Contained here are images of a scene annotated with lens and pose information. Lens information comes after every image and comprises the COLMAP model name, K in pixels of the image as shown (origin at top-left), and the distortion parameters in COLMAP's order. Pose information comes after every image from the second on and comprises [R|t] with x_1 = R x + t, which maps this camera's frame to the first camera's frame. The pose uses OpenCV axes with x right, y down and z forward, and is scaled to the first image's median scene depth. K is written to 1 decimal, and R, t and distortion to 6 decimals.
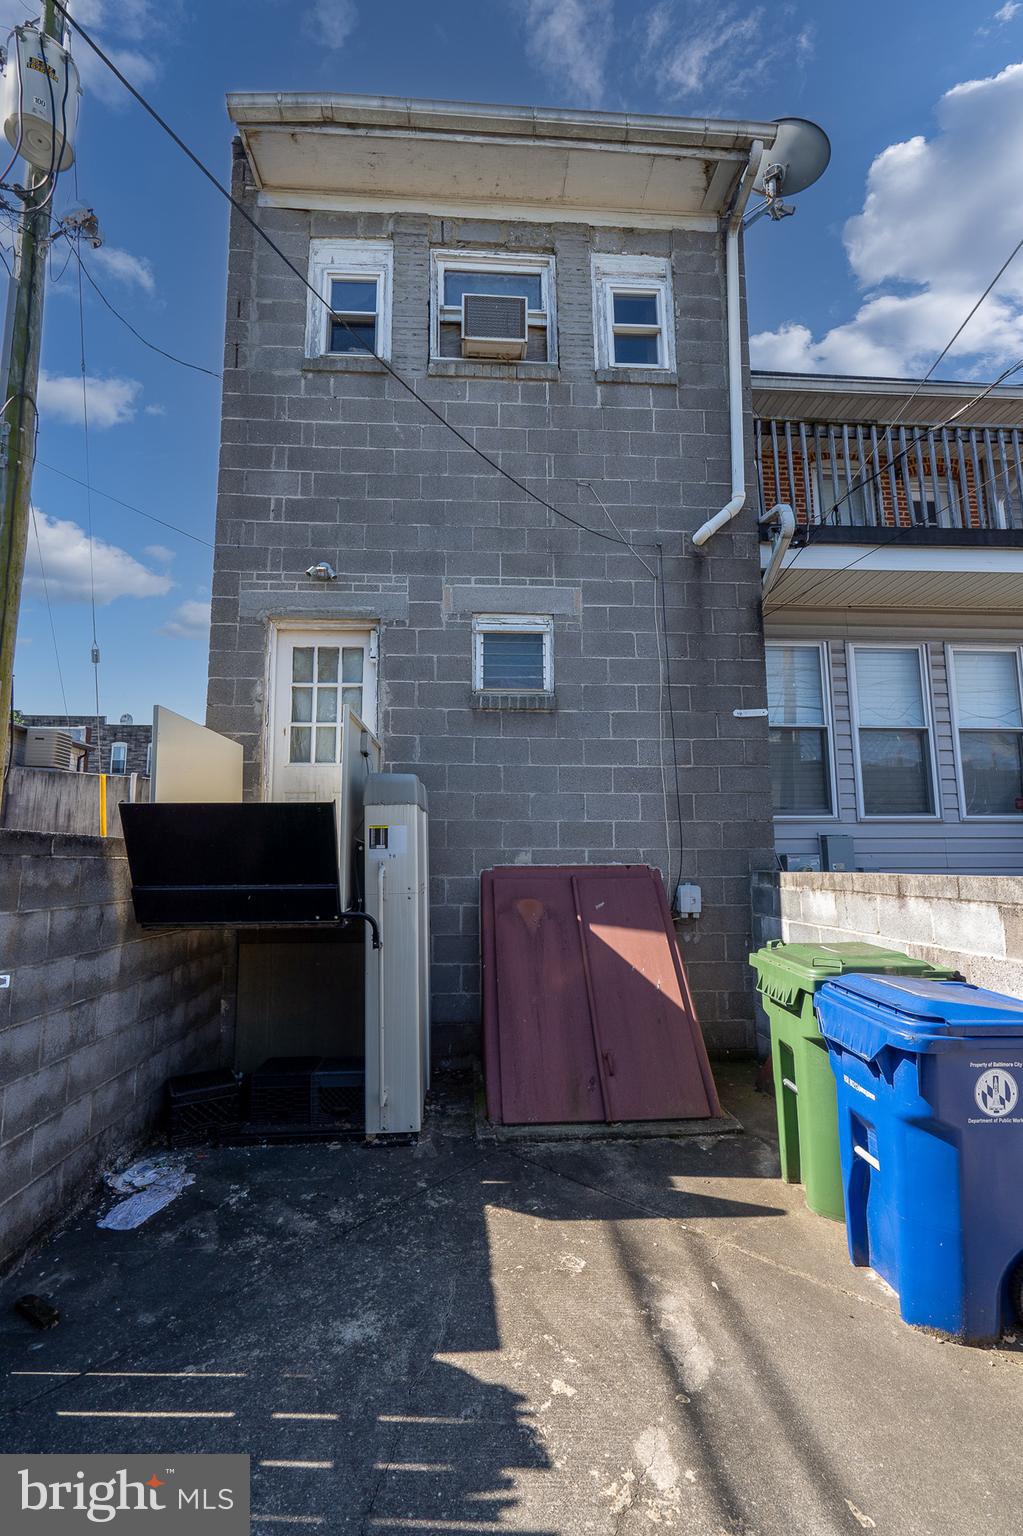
lens RADIAL K [[713.4, 0, 511.5], [0, 713.4, 768.0], [0, 0, 1]] dist [-0.001261, 0.000992]
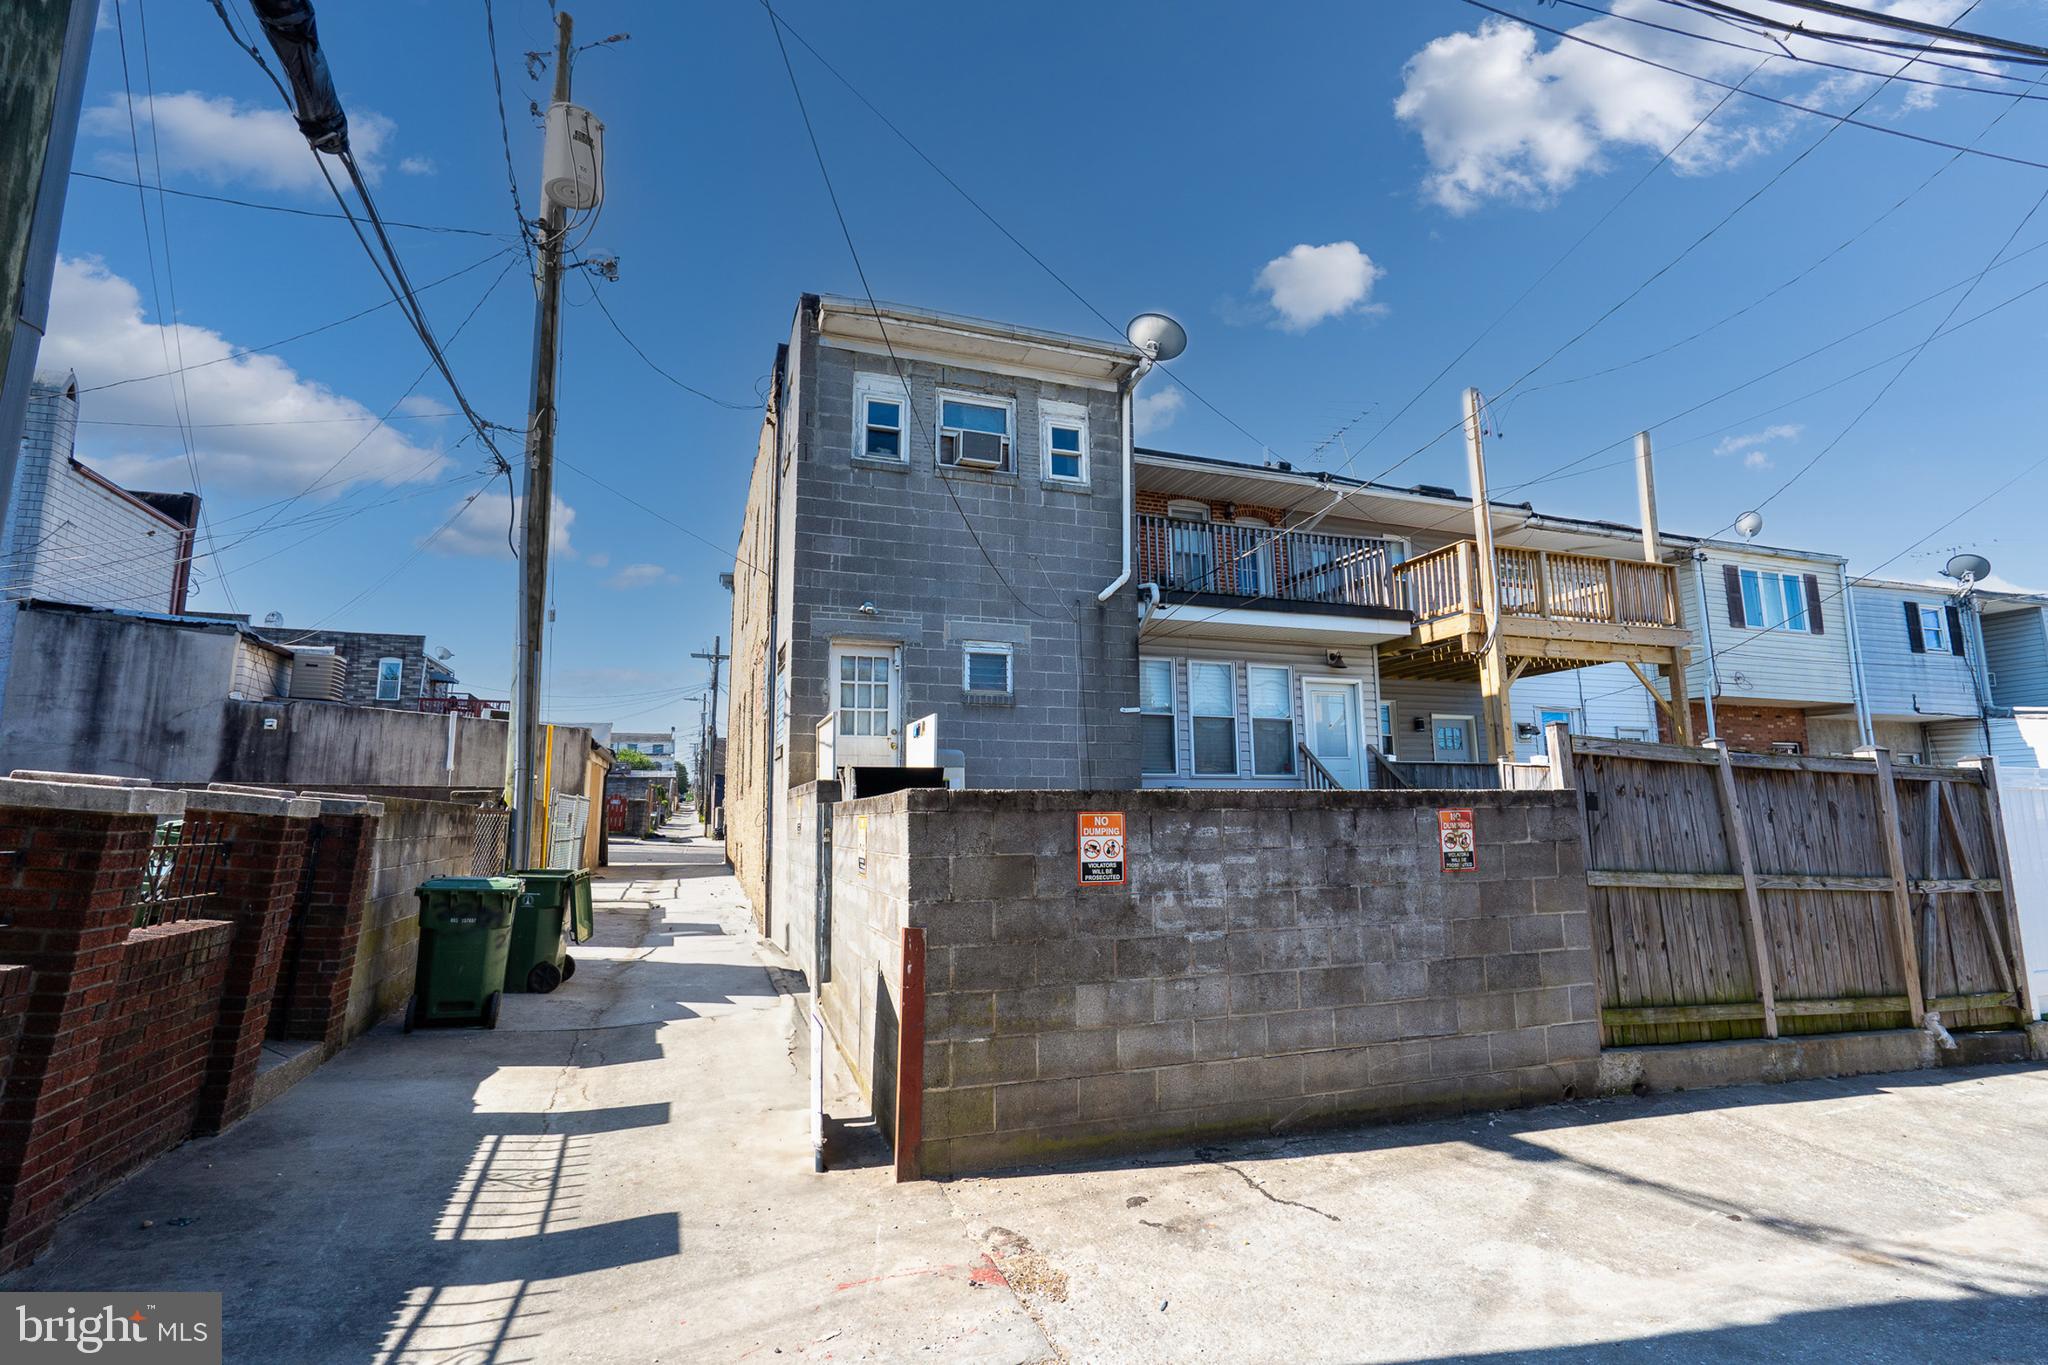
lens RADIAL K [[951.3, 0, 1023.4], [0, 951.3, 670.3], [0, 0, 1]] dist [-0.001261, 0.000992]
pose [[0.964637, 0.040609, 0.260434, -0.442006], [-0.033477, 0.998935, -0.031764, -0.087671], [-0.261447, 0.021922, 0.964969, -0.968697]]
